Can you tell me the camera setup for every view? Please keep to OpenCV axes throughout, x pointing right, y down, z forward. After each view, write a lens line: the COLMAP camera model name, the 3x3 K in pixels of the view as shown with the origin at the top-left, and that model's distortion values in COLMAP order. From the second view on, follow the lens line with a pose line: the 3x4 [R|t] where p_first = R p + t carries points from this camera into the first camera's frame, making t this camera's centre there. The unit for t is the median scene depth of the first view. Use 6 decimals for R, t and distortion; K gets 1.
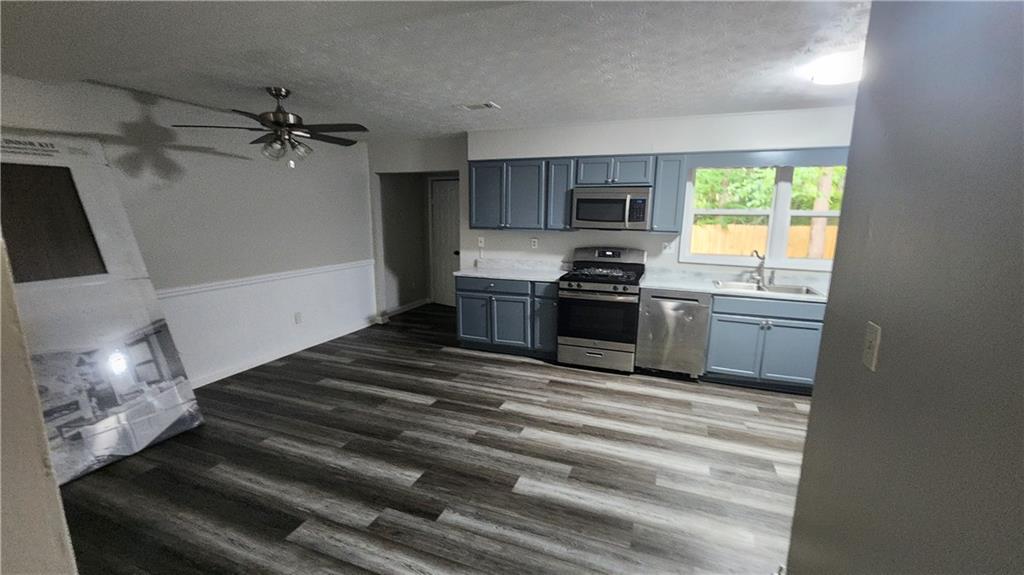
lens RADIAL K [[421.8, 0, 511.8], [0, 421.8, 295.8], [0, 0, 1]] dist [0.002523, -0.000169]
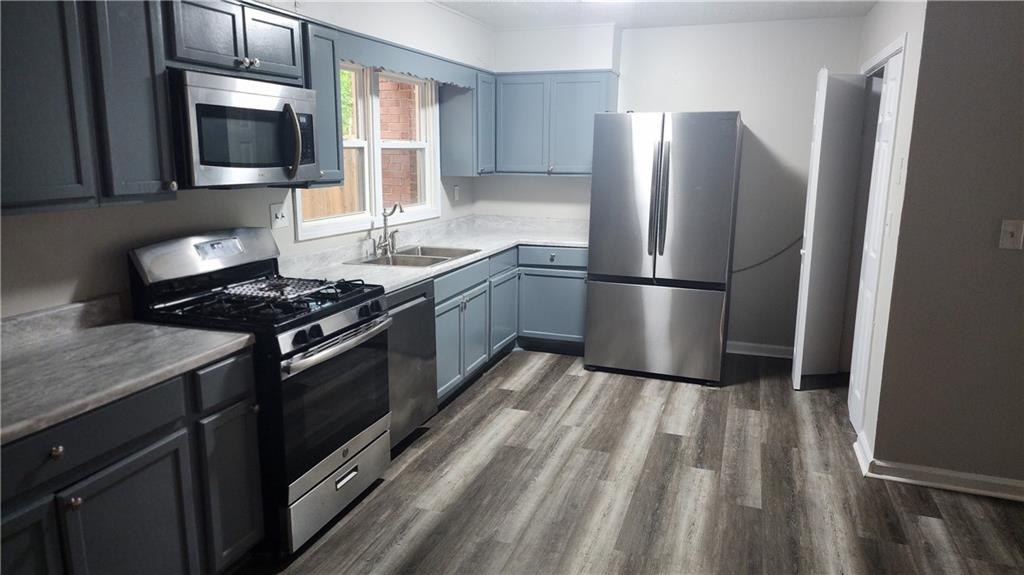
lens RADIAL K [[675.1, 0, 510.3], [0, 675.1, 277.9], [0, 0, 1]] dist [-0.002357, -0.000572]
pose [[-0.022532, -0.196292, 0.980287, -0.502201], [0.191050, 0.961620, 0.196945, -0.180398], [-0.981322, 0.191721, 0.015834, 0.908076]]
